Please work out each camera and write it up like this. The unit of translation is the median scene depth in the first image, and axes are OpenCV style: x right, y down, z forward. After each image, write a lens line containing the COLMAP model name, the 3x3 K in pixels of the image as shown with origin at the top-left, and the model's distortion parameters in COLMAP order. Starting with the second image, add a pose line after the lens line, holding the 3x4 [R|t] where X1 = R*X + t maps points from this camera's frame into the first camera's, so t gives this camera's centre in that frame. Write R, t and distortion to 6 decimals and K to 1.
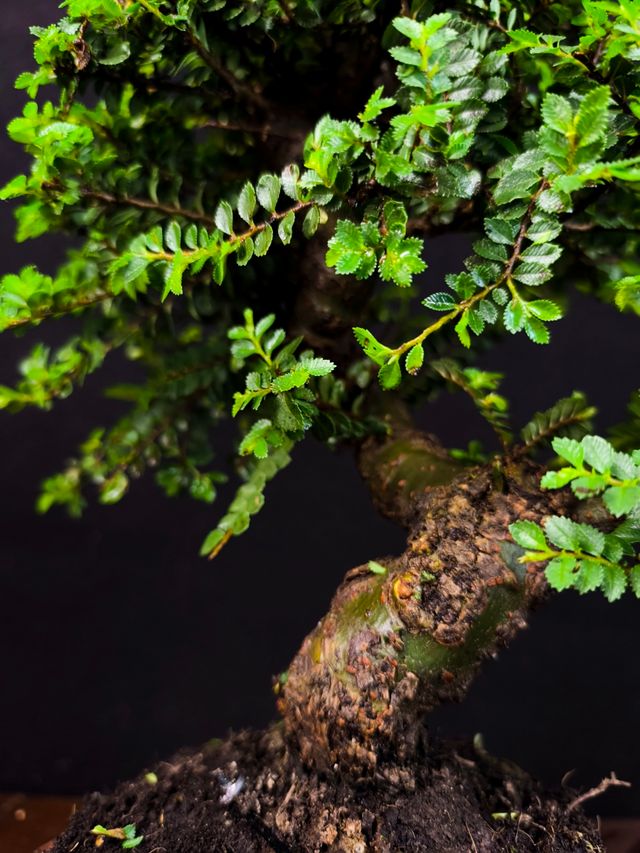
lens RADIAL K [[637.2, 0, 320.0], [0, 637.2, 426.5], [0, 0, 1]] dist [-0.057914, 0.000792]
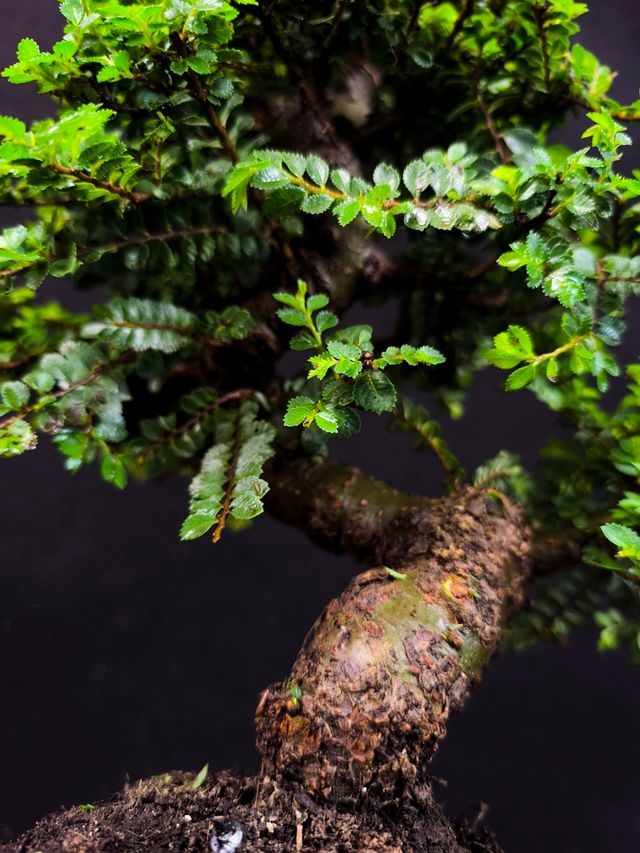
lens RADIAL K [[637.2, 0, 320.0], [0, 637.2, 426.5], [0, 0, 1]] dist [-0.057914, 0.000792]
pose [[0.766562, 0.263695, 0.585532, -0.697611], [-0.164678, 0.962032, -0.217660, 0.264540], [-0.620697, 0.070425, 0.780882, 0.333254]]
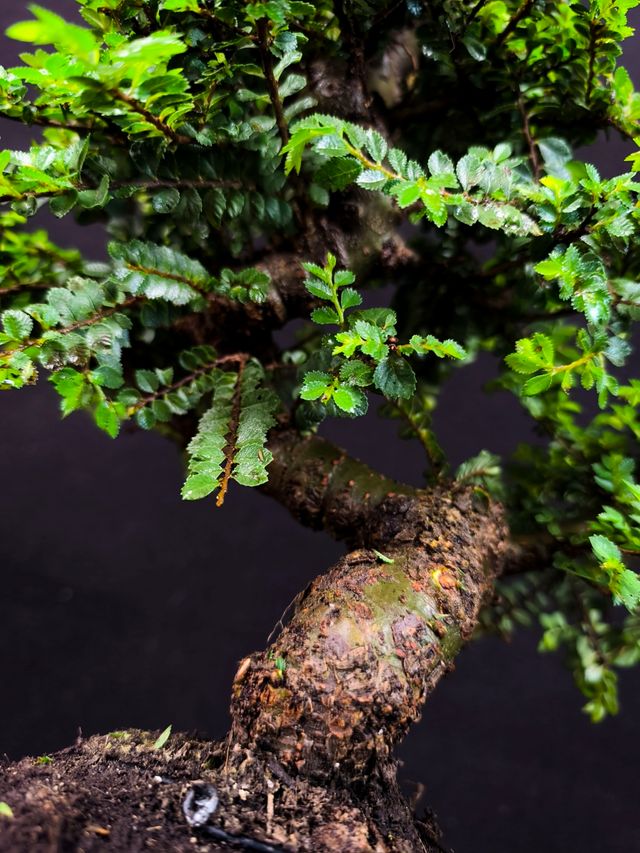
lens RADIAL K [[634.4, 0, 320.0], [0, 634.4, 426.5], [0, 0, 1]] dist [-0.053021, -0.002011]
pose [[0.658104, 0.337760, 0.672917, -0.784572], [-0.275982, 0.939743, -0.201783, 0.287236], [-0.700523, -0.052919, 0.711665, 0.427050]]
